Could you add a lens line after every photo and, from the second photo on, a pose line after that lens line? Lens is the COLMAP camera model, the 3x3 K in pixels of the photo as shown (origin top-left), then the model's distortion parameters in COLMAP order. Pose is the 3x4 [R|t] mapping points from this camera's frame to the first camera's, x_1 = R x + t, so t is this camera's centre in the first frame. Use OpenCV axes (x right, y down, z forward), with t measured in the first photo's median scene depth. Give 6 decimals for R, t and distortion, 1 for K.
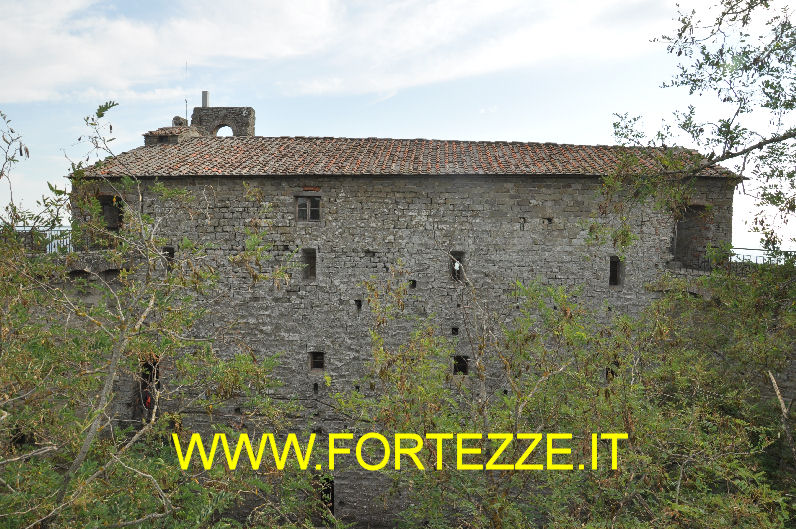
lens RADIAL K [[616.4, 0, 398.0], [0, 616.4, 264.5], [0, 0, 1]] dist [-0.152810, 0.121281]
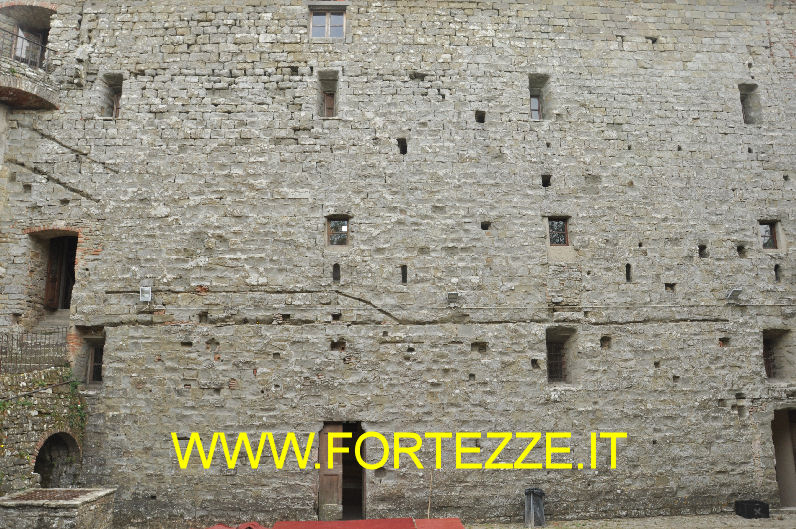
lens RADIAL K [[616.4, 0, 398.0], [0, 616.4, 264.5], [0, 0, 1]] dist [-0.152810, 0.121281]
pose [[0.992635, 0.000399, 0.121145, -0.149561], [0.031633, 0.964449, -0.262367, 0.364921], [-0.116943, 0.264267, 0.957333, 0.394410]]
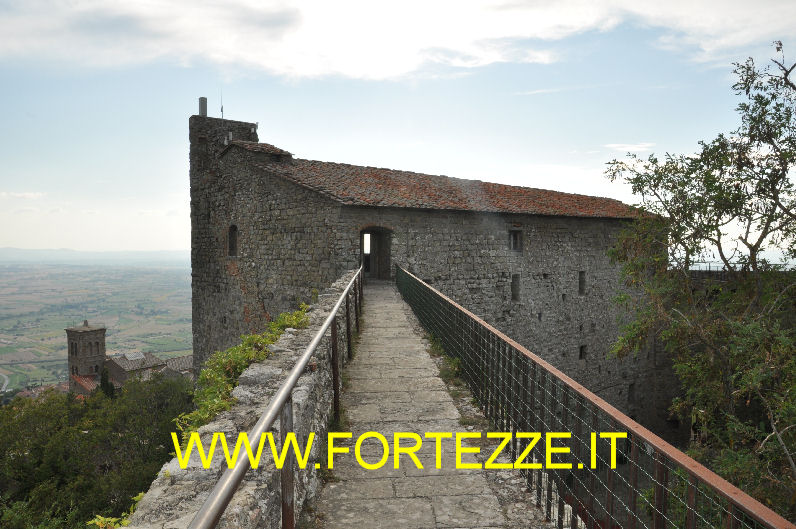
lens RADIAL K [[616.4, 0, 398.0], [0, 616.4, 264.5], [0, 0, 1]] dist [-0.152810, 0.121281]
pose [[0.694219, -0.031592, 0.719070, -1.155777], [0.057966, 0.998245, -0.012104, -0.043728], [-0.717426, 0.050084, 0.694832, 0.336305]]
